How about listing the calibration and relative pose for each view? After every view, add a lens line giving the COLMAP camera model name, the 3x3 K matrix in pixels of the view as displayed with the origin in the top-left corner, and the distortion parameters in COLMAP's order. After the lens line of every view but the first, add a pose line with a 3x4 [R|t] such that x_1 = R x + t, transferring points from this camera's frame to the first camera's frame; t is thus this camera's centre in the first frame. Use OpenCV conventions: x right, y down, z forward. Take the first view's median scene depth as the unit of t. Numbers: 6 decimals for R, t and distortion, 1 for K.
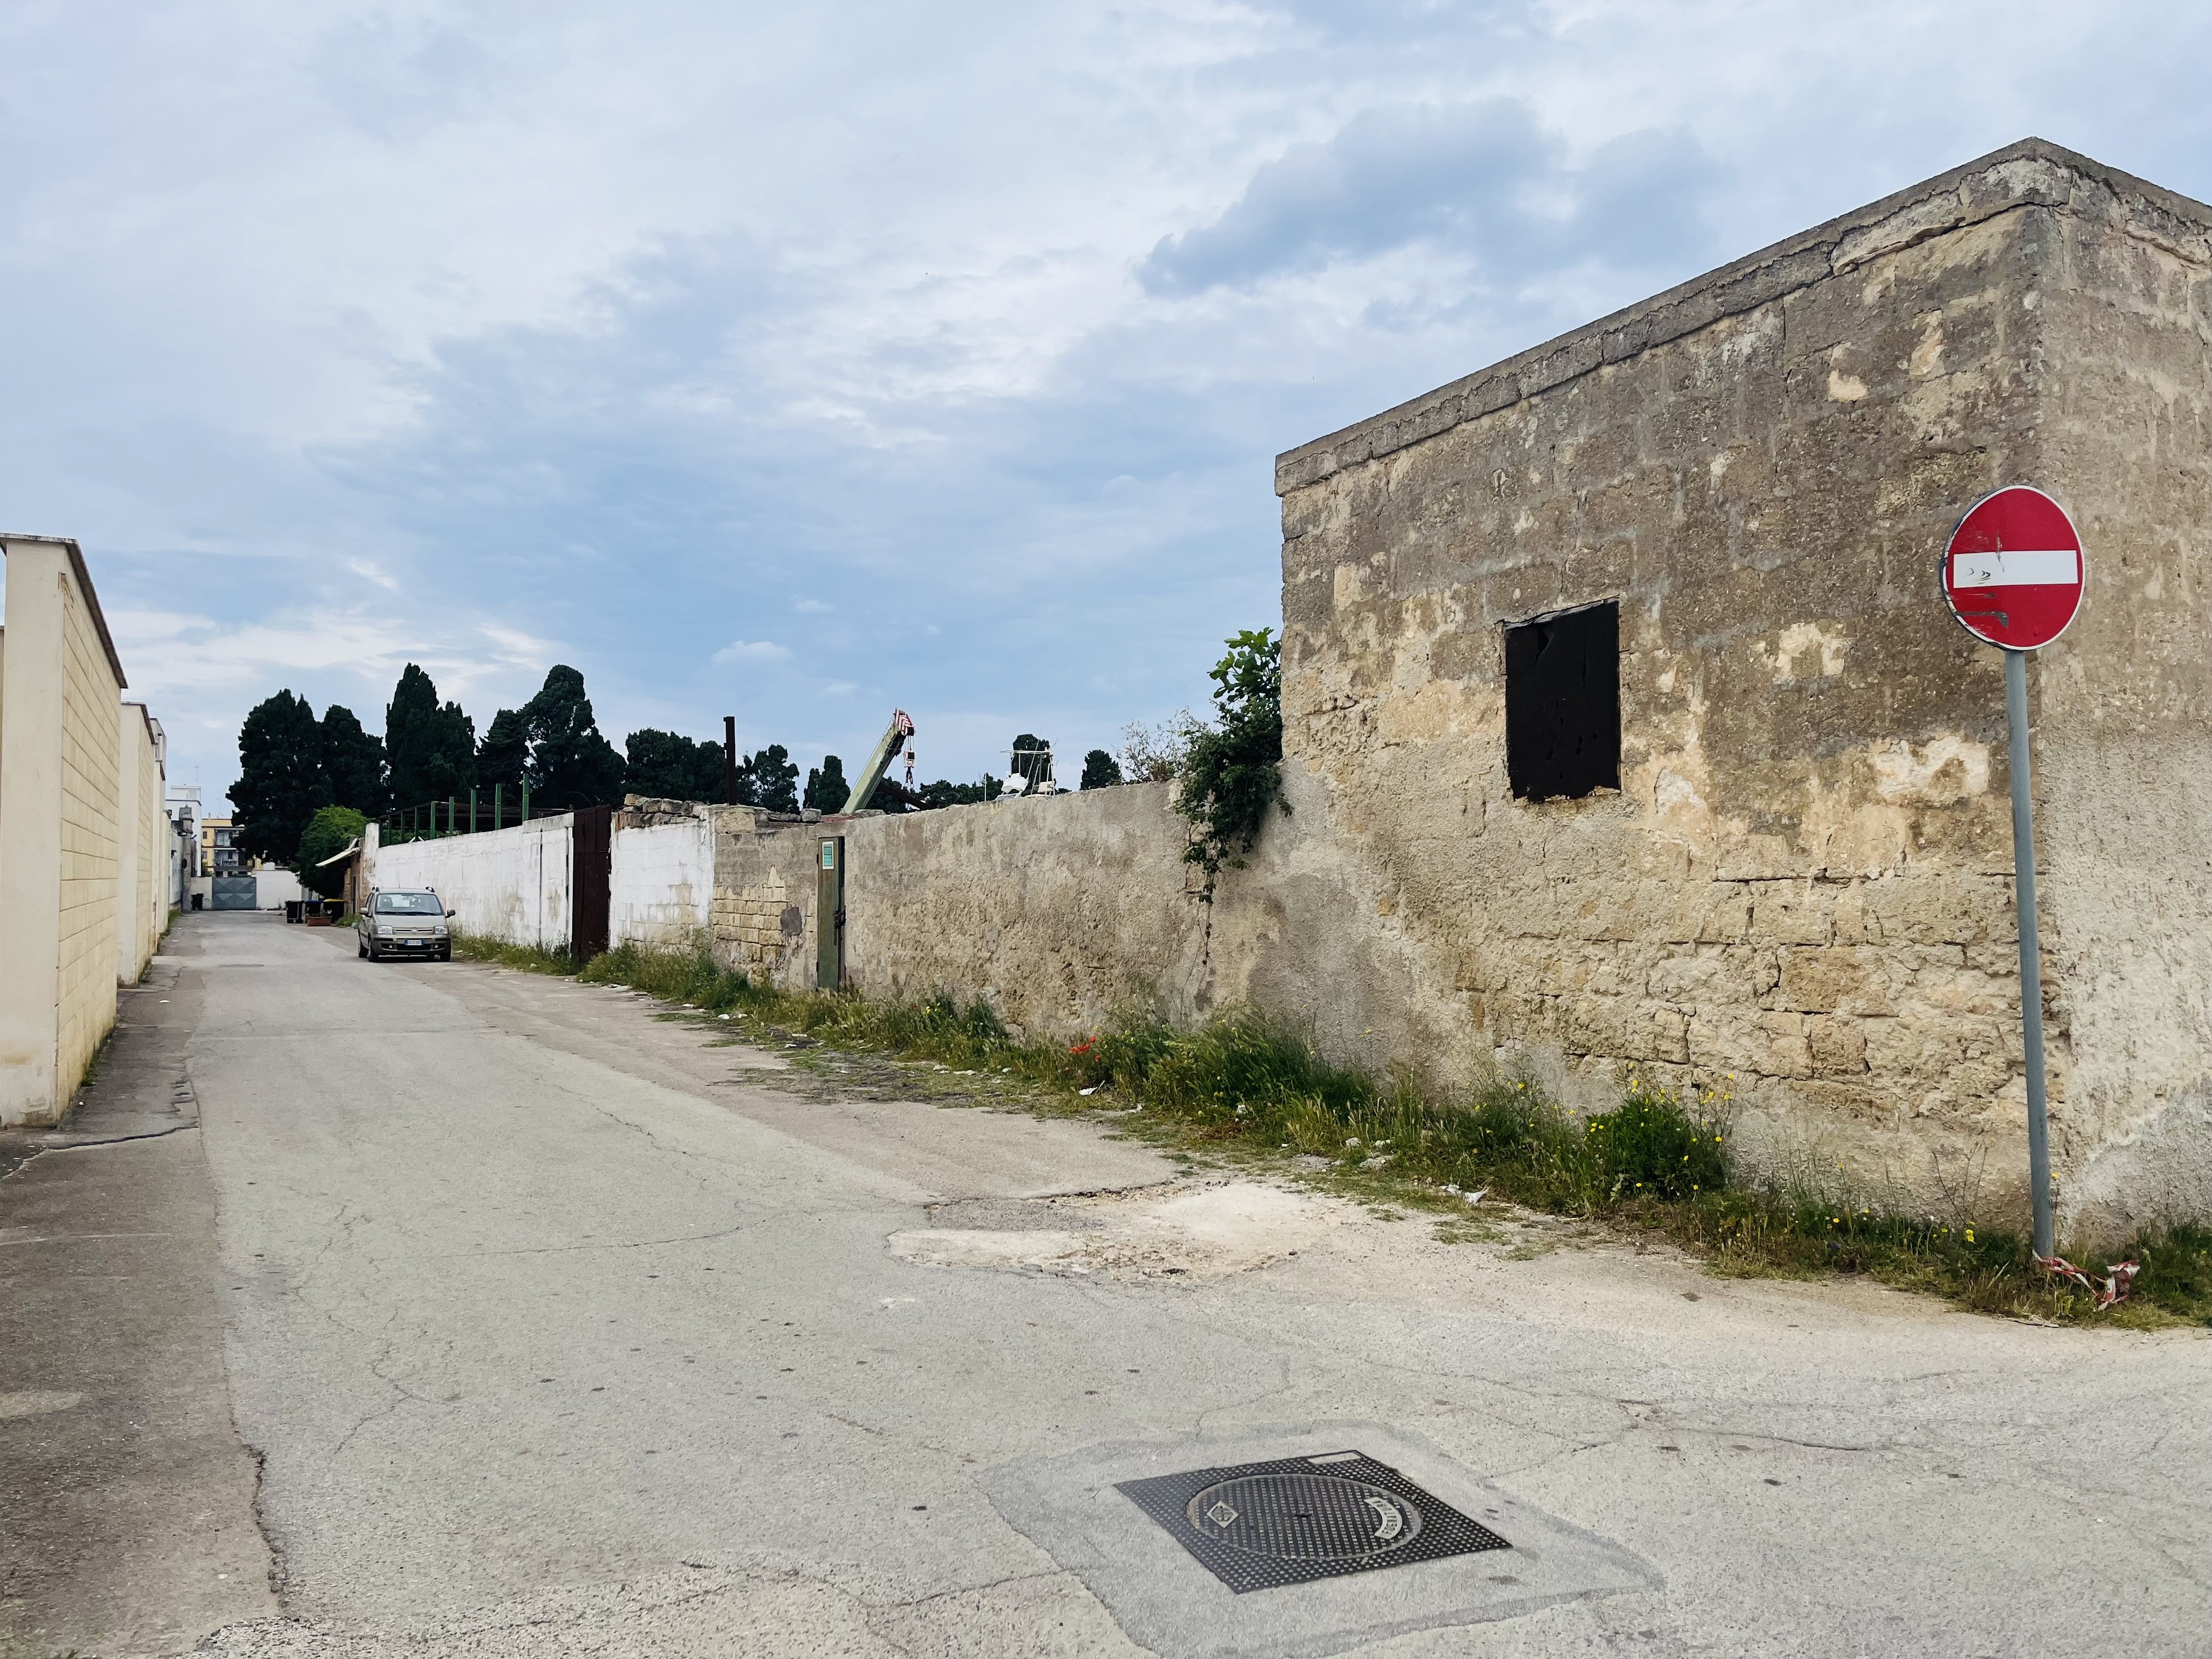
lens RADIAL K [[1675.1, 0, 1113.0], [0, 1675.1, 829.0], [0, 0, 1]] dist [0.083247, -0.104217]
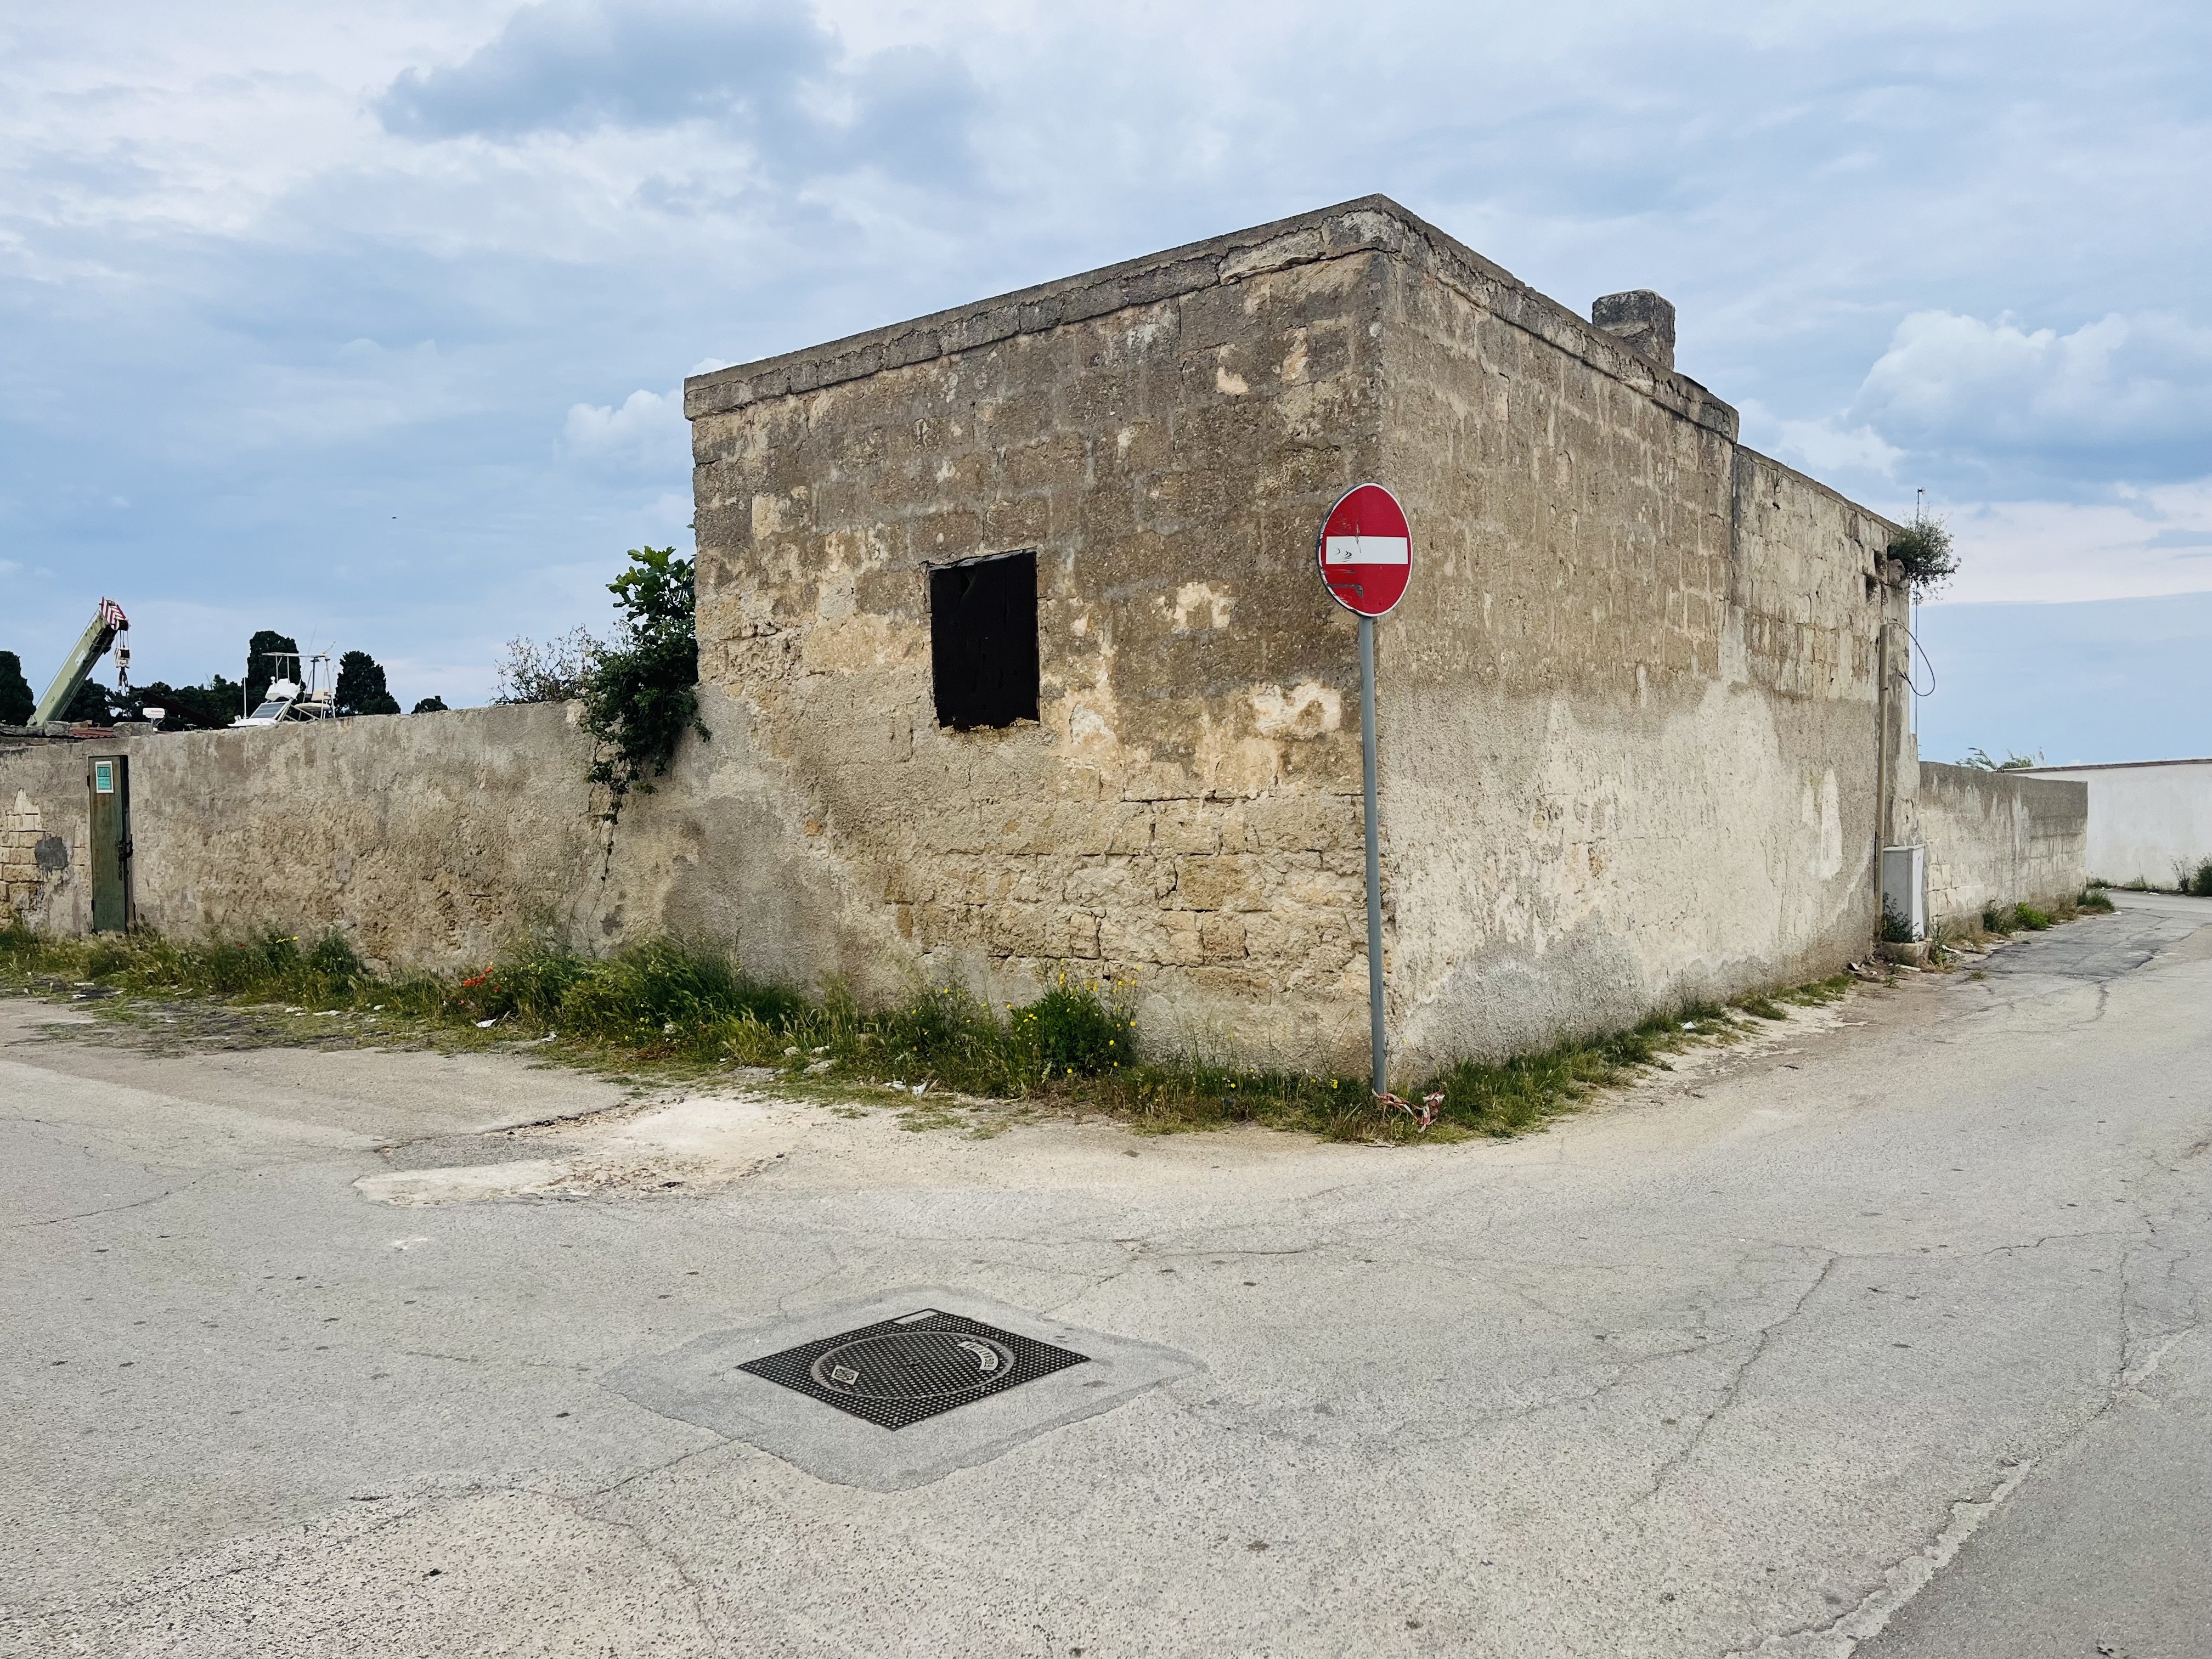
lens RADIAL K [[1675.1, 0, 1119.9], [0, 1675.1, 830.0], [0, 0, 1]] dist [0.083247, -0.104217]
pose [[0.912600, -0.021521, 0.408288, -0.096705], [-0.000760, 0.998523, 0.054330, -0.010056], [-0.408854, -0.049891, 0.911235, -0.040647]]
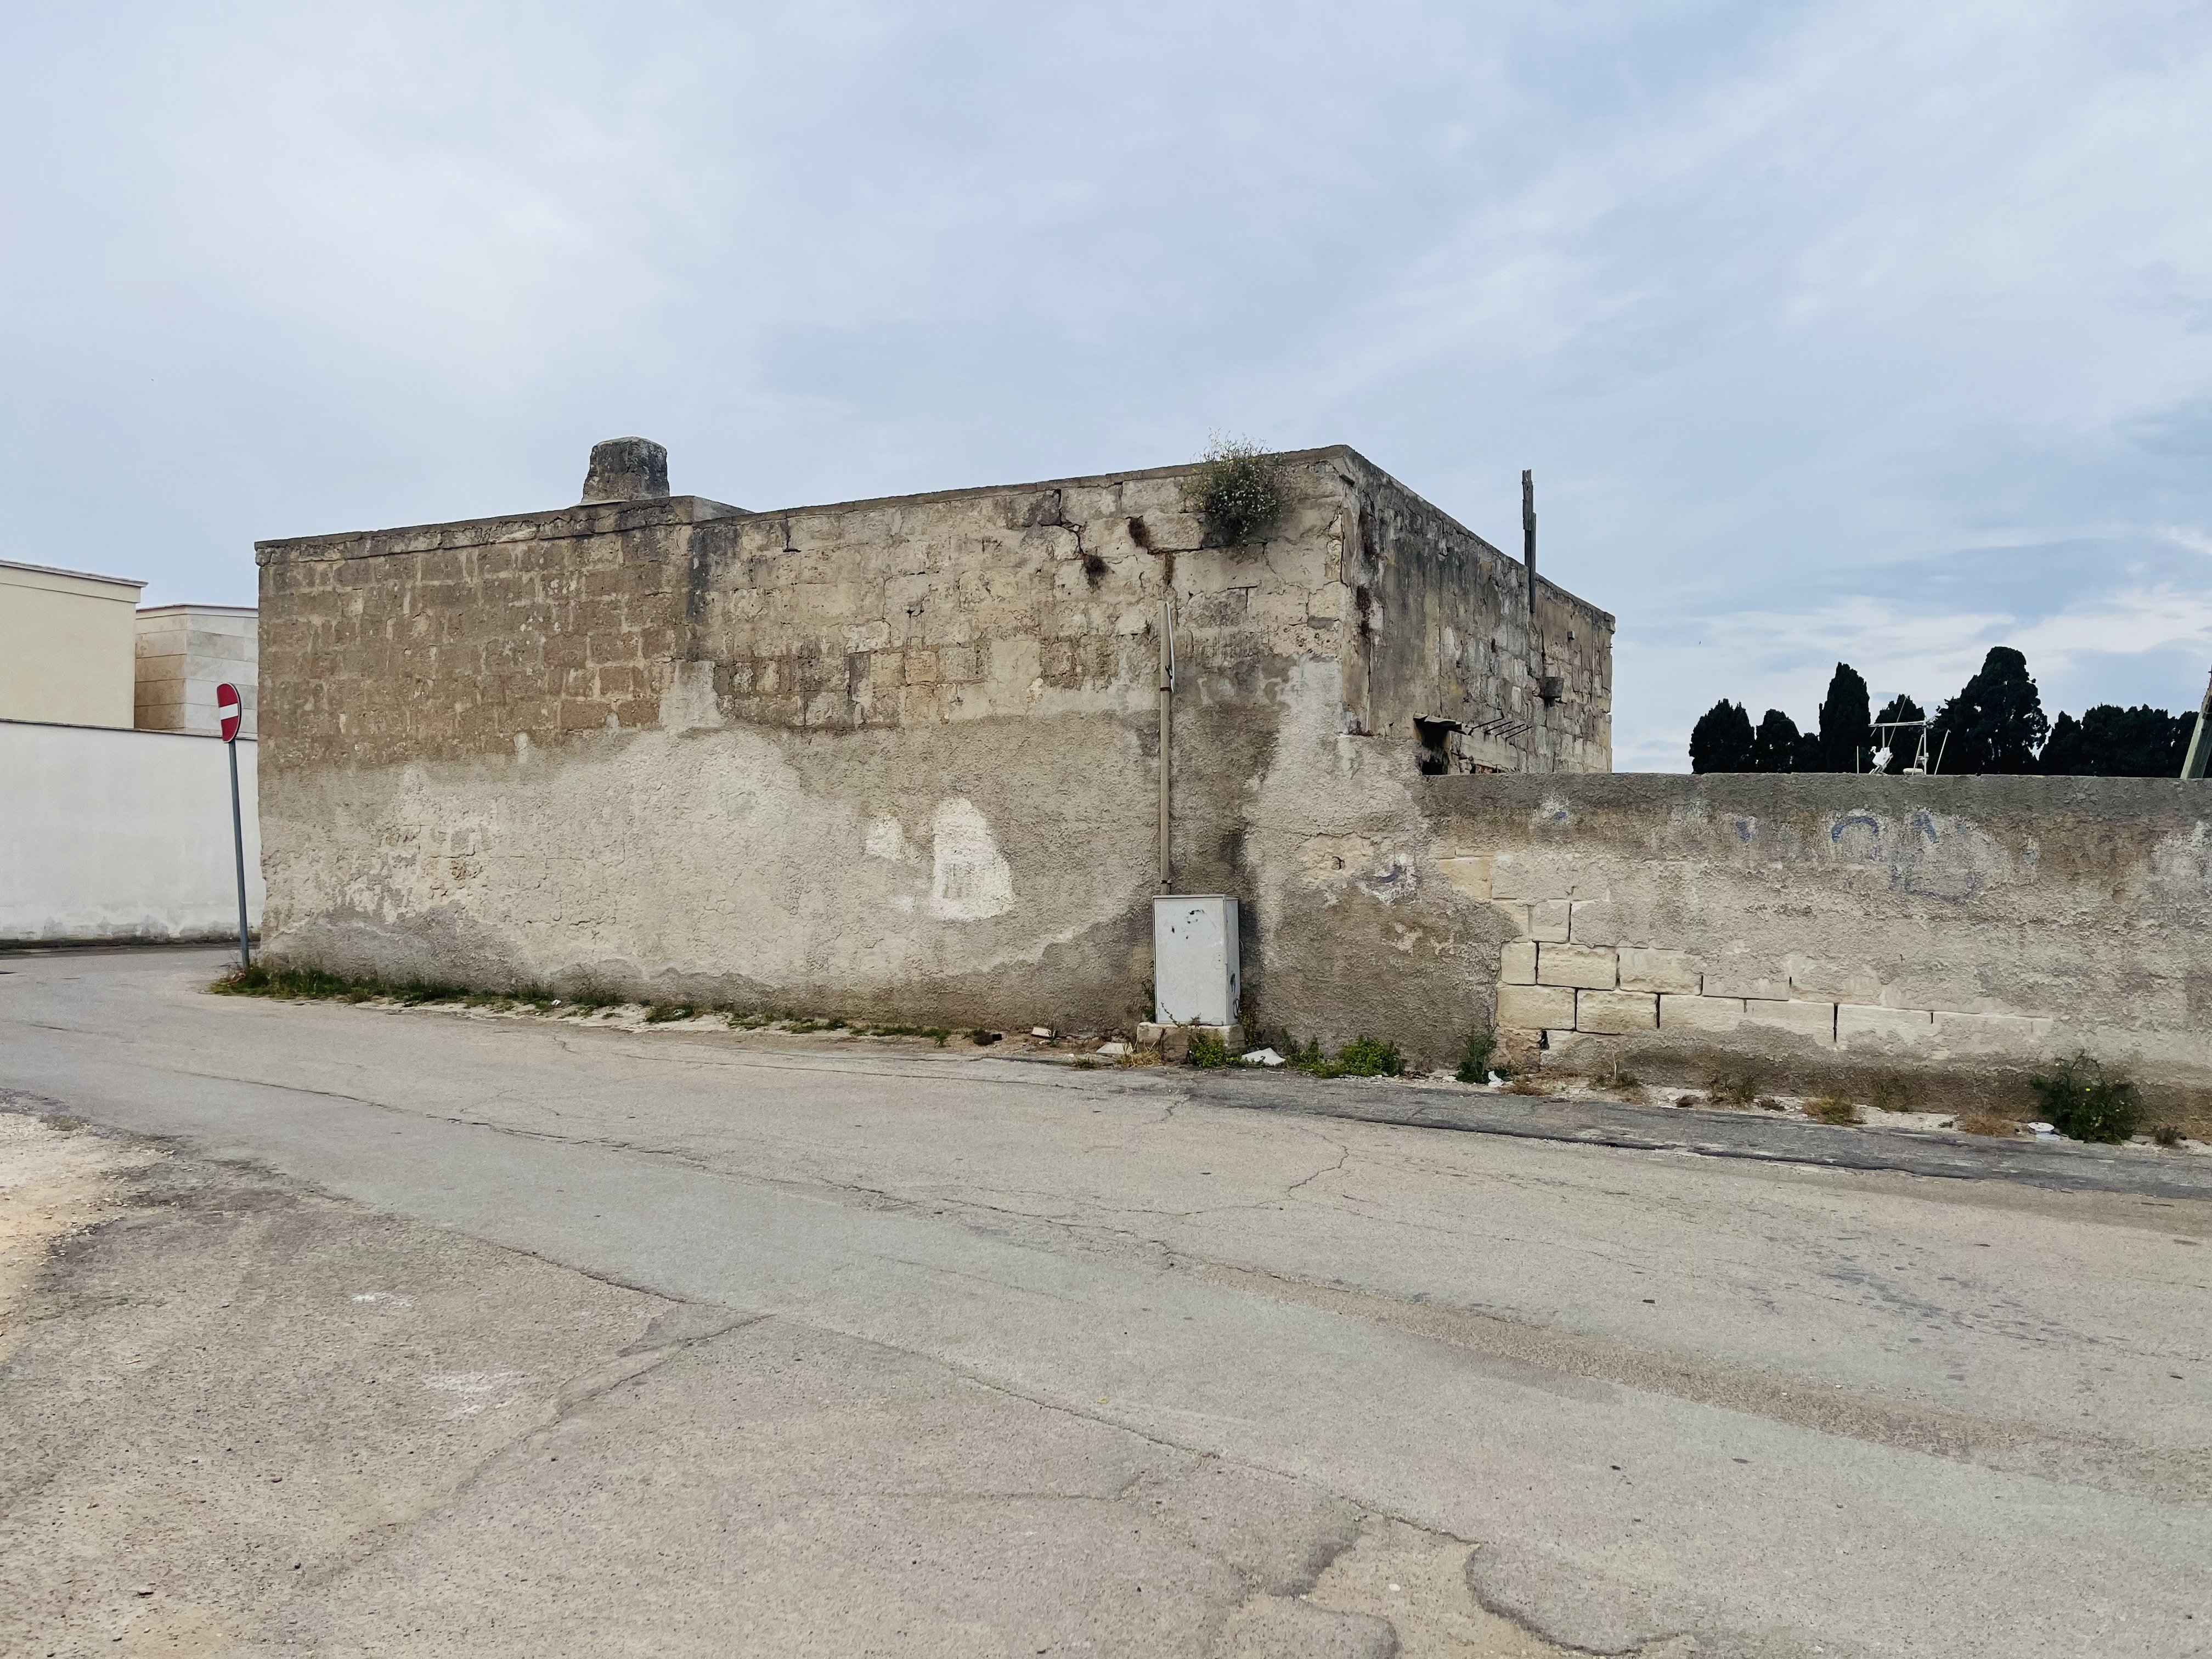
lens RADIAL K [[1675.1, 0, 1110.5], [0, 1675.1, 833.6], [0, 0, 1]] dist [0.083247, -0.104217]
pose [[0.546879, -0.019622, -0.836982, 2.393851], [0.023950, 0.999683, -0.007788, 0.063049], [0.836869, -0.015786, 0.547175, 0.464598]]
